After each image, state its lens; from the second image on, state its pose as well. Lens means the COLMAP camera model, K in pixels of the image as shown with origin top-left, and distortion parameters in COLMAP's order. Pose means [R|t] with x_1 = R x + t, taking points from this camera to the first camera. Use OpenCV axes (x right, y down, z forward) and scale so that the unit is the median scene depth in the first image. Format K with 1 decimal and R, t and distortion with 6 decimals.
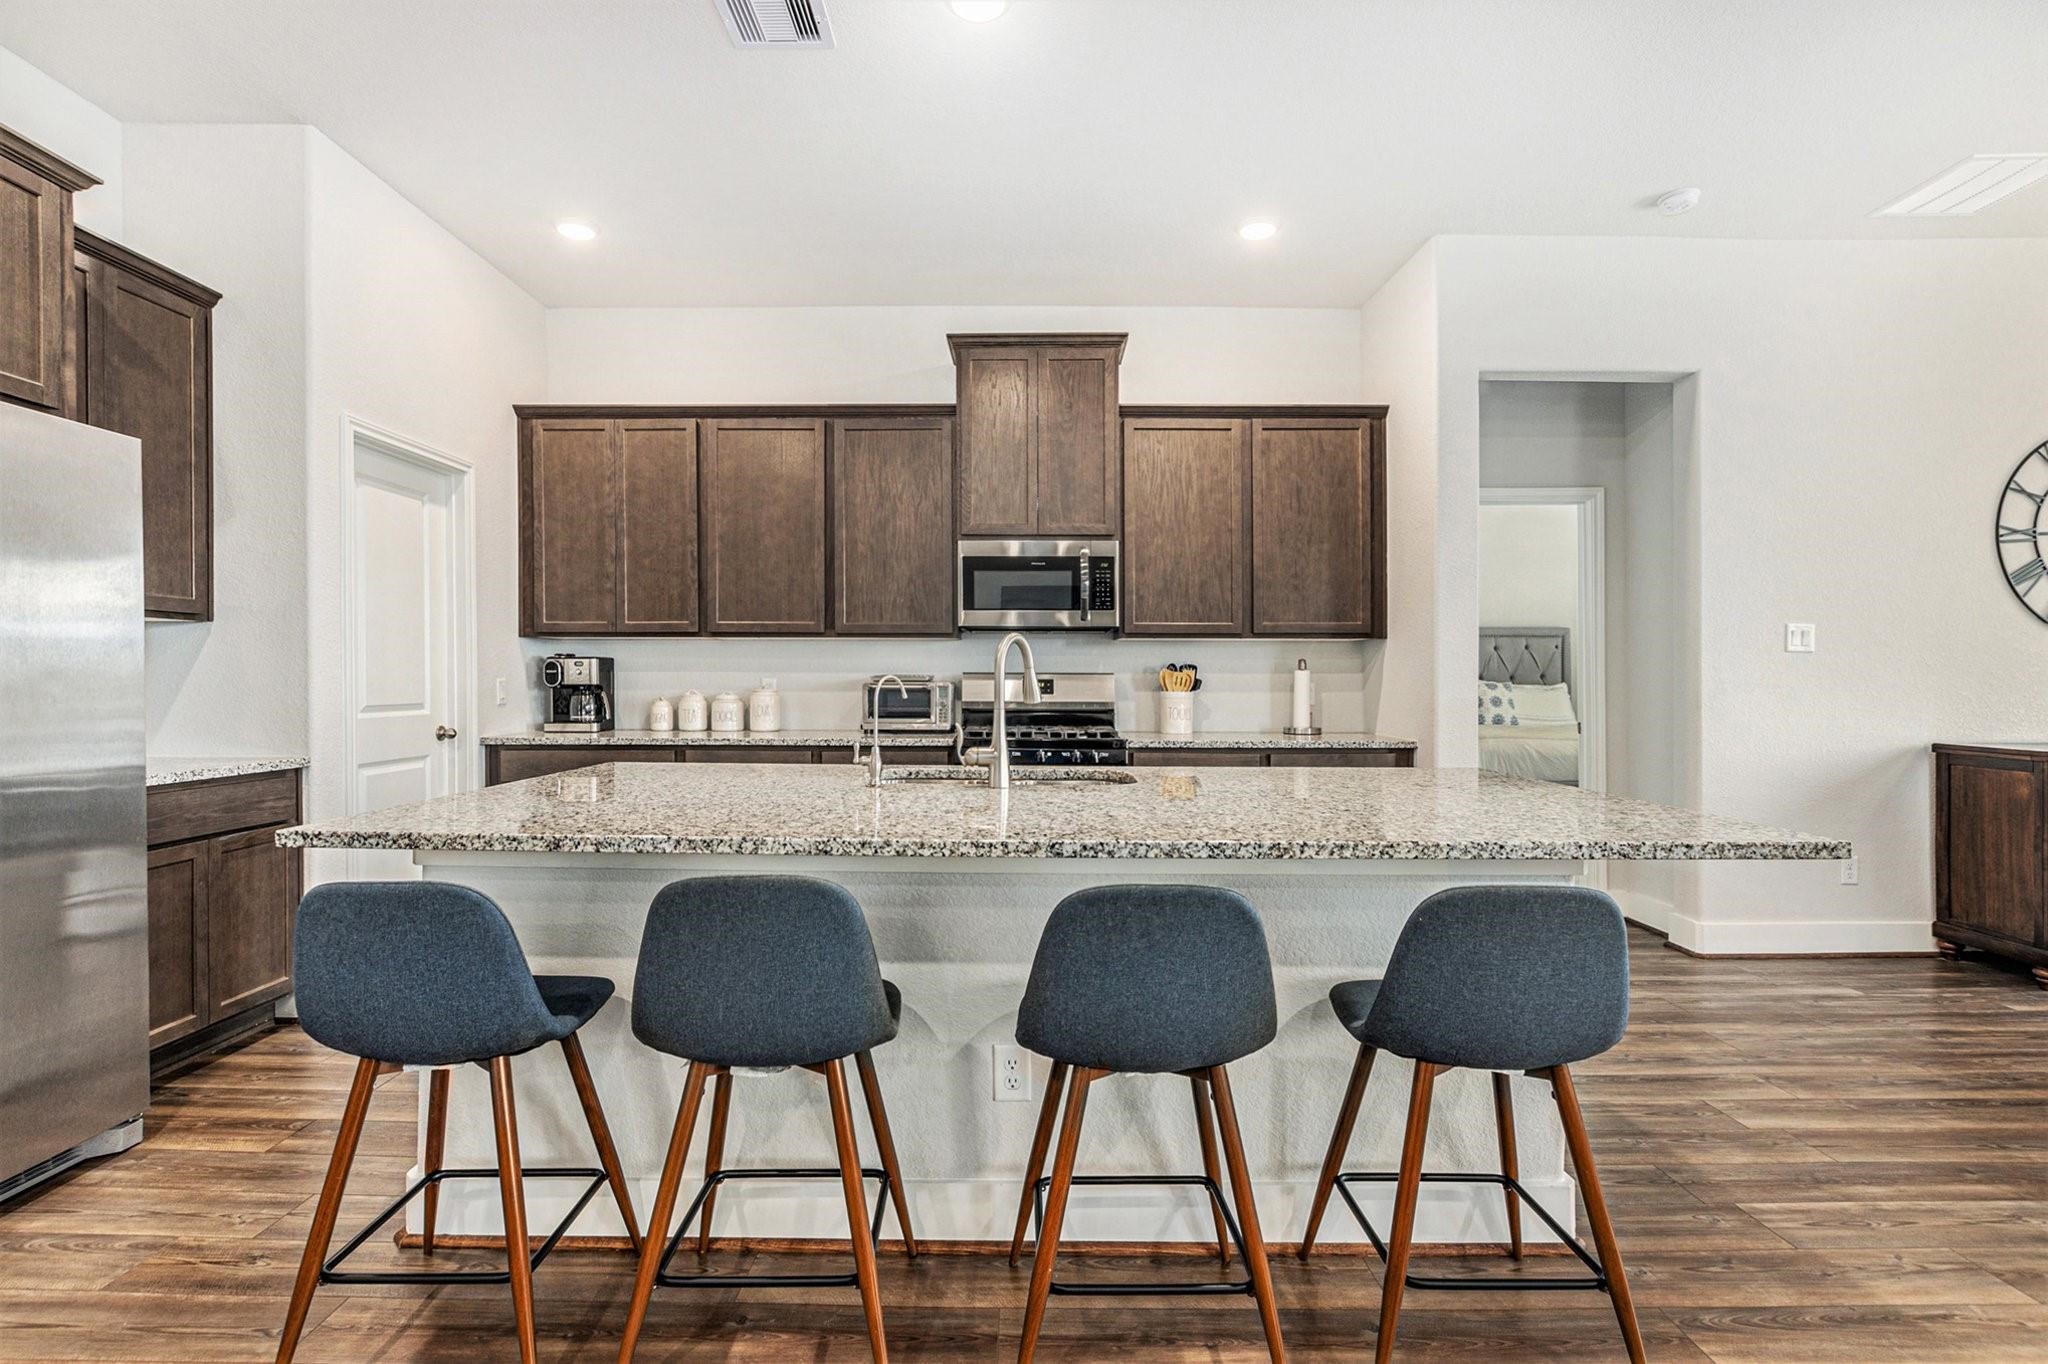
lens RADIAL K [[957.3, 0, 1018.6], [0, 957.3, 676.6], [0, 0, 1]] dist [-0.029327, 0.006009]
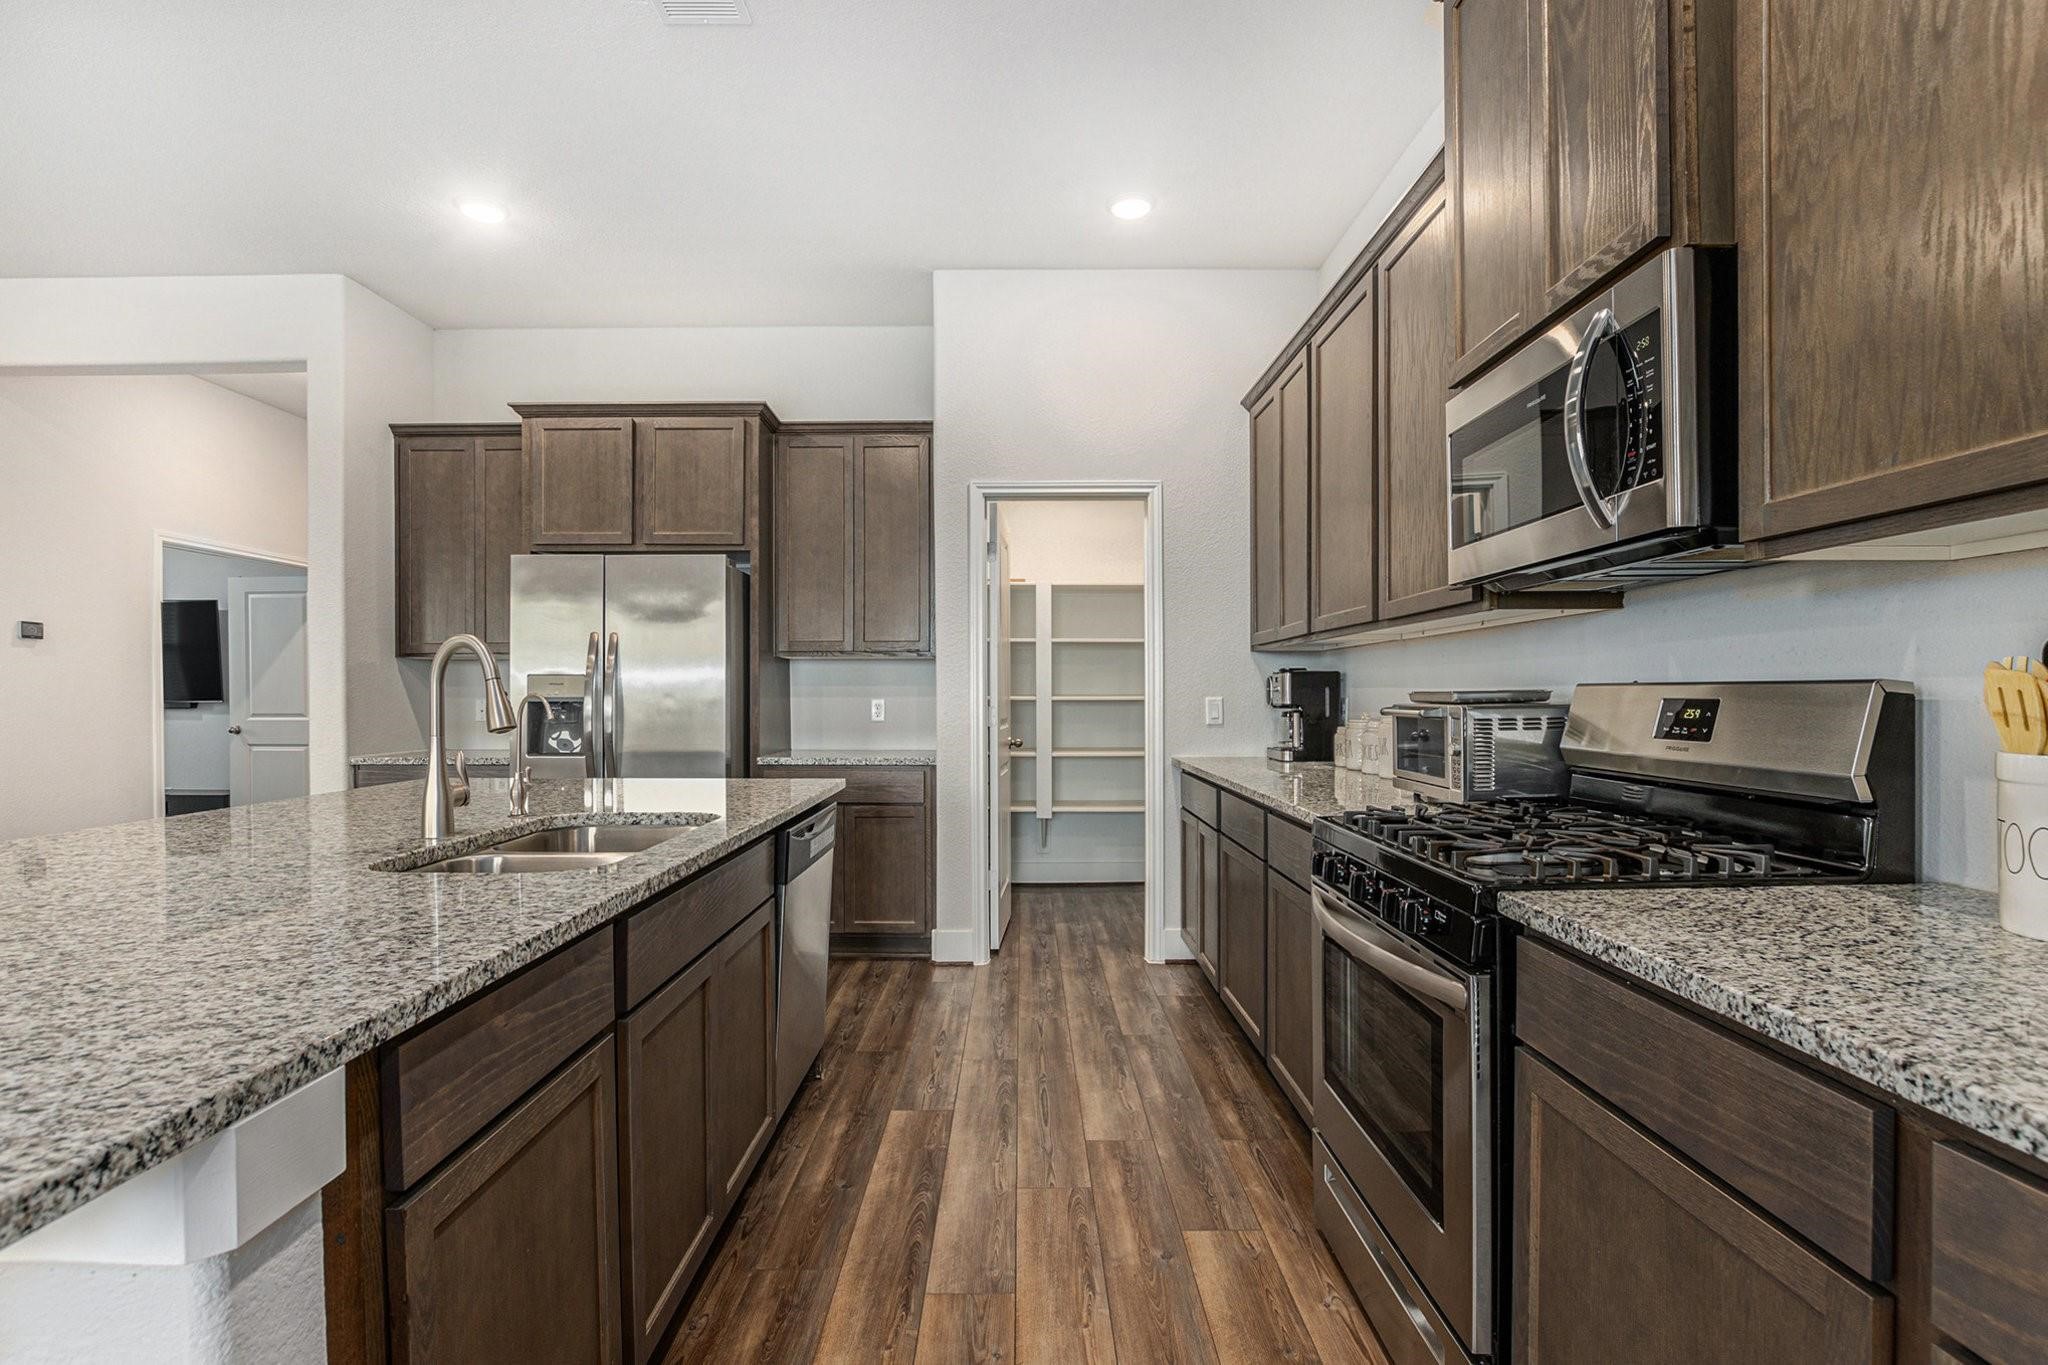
lens RADIAL K [[957.3, 0, 1025.7], [0, 957.3, 699.4], [0, 0, 1]] dist [-0.029327, 0.006009]
pose [[0.024055, 0.002900, -0.999706, 0.395245], [0.003964, 0.999988, 0.002996, 0.000887], [0.999703, -0.004035, 0.024043, 0.768902]]
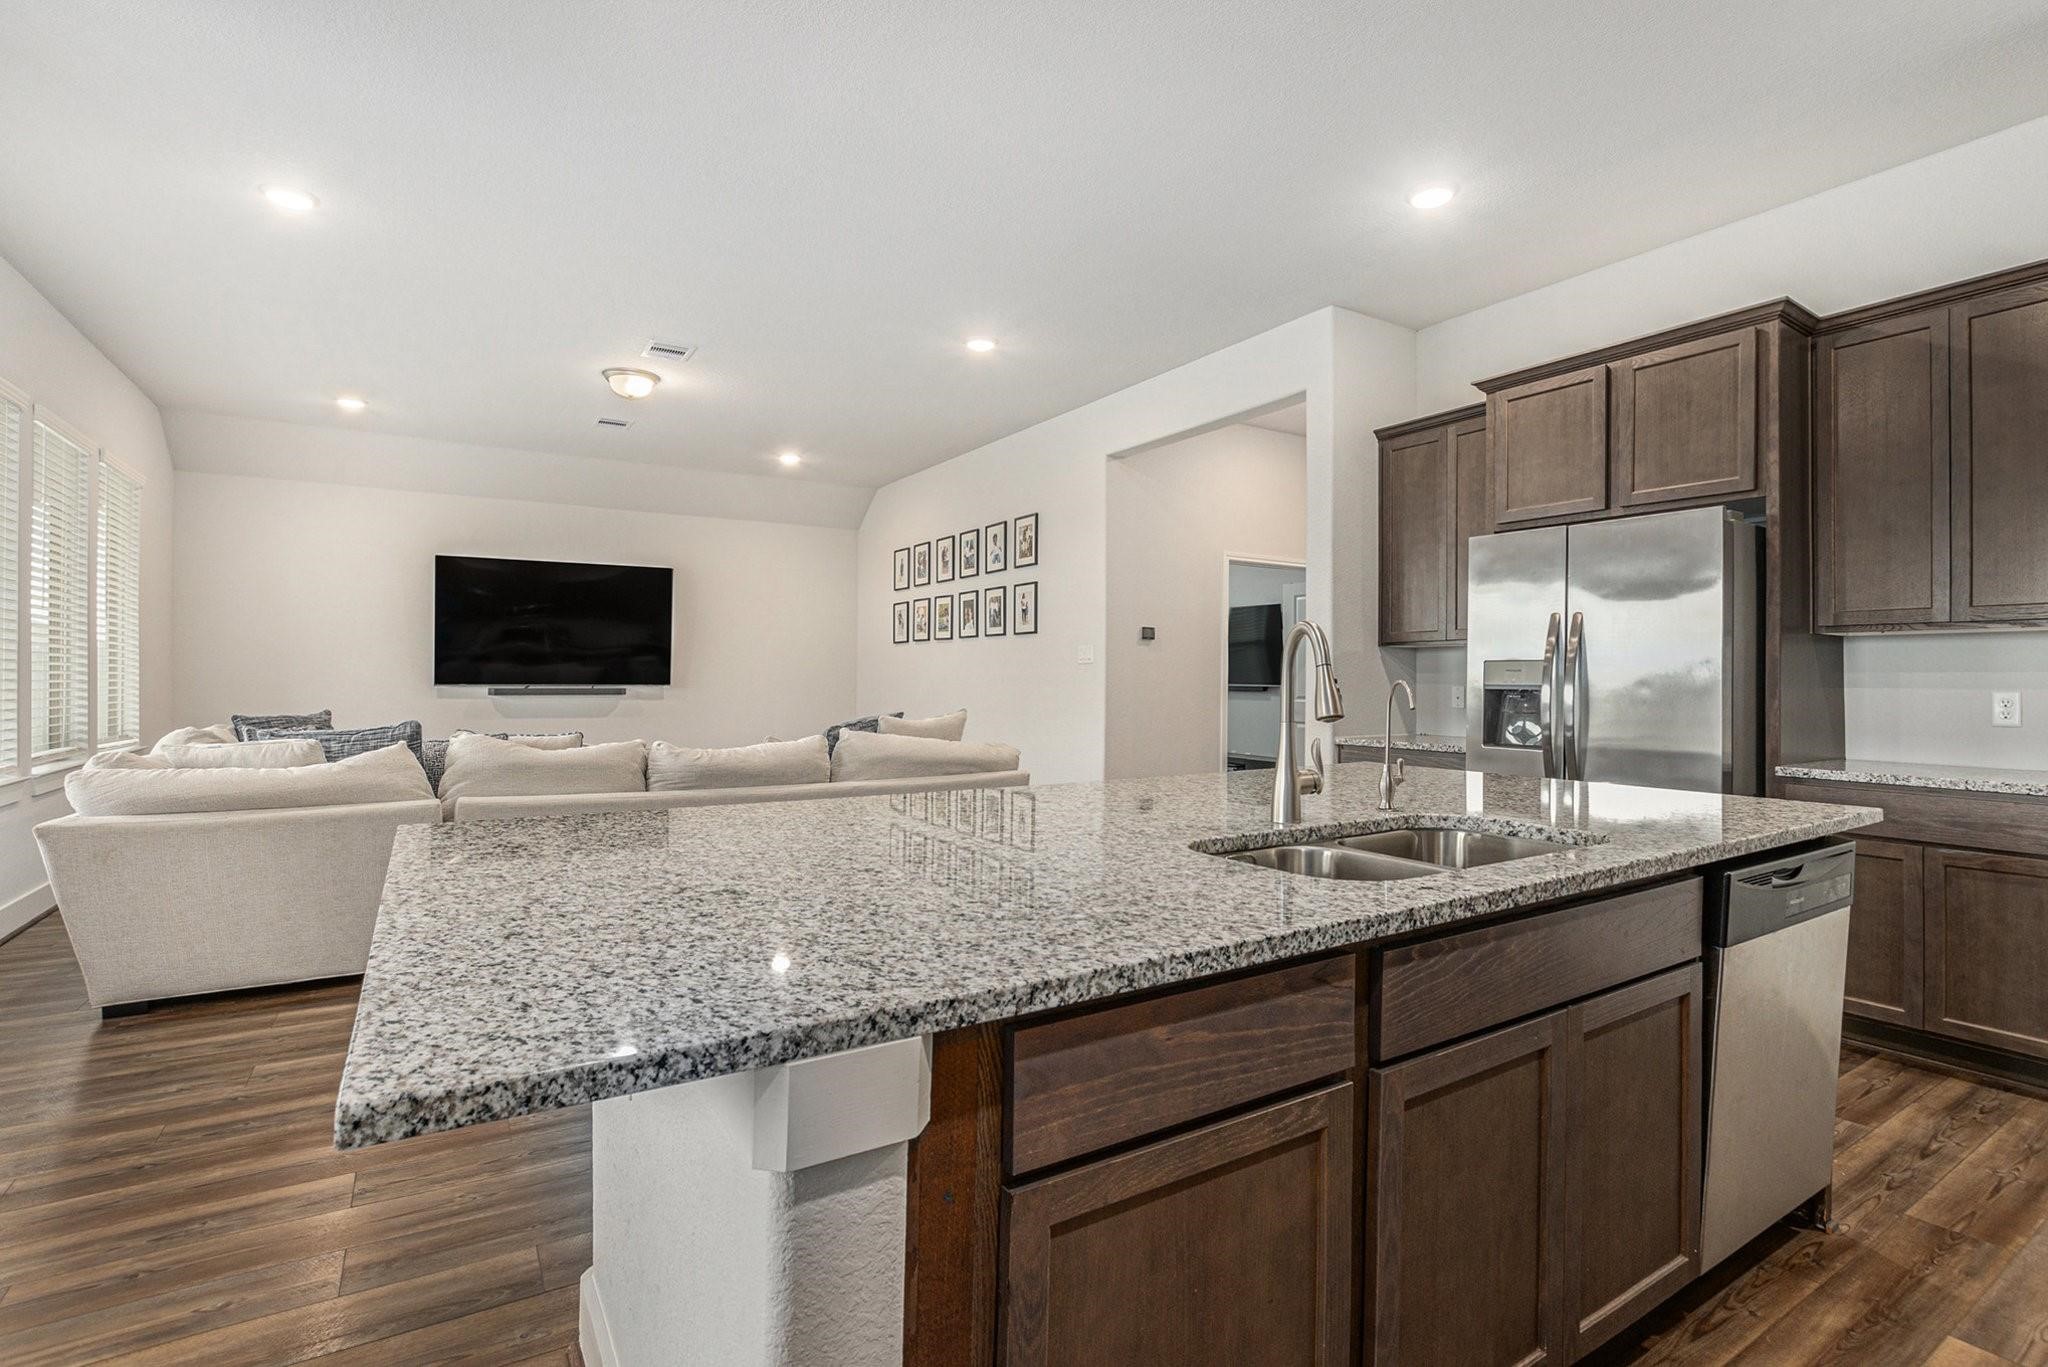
lens RADIAL K [[957.3, 0, 1021.3], [0, 957.3, 679.0], [0, 0, 1]] dist [-0.029327, 0.006009]
pose [[-0.837406, -0.006572, -0.546542, 0.308994], [-0.005021, 0.999978, -0.004331, 0.000059], [0.546558, -0.000883, -0.837421, 0.809499]]
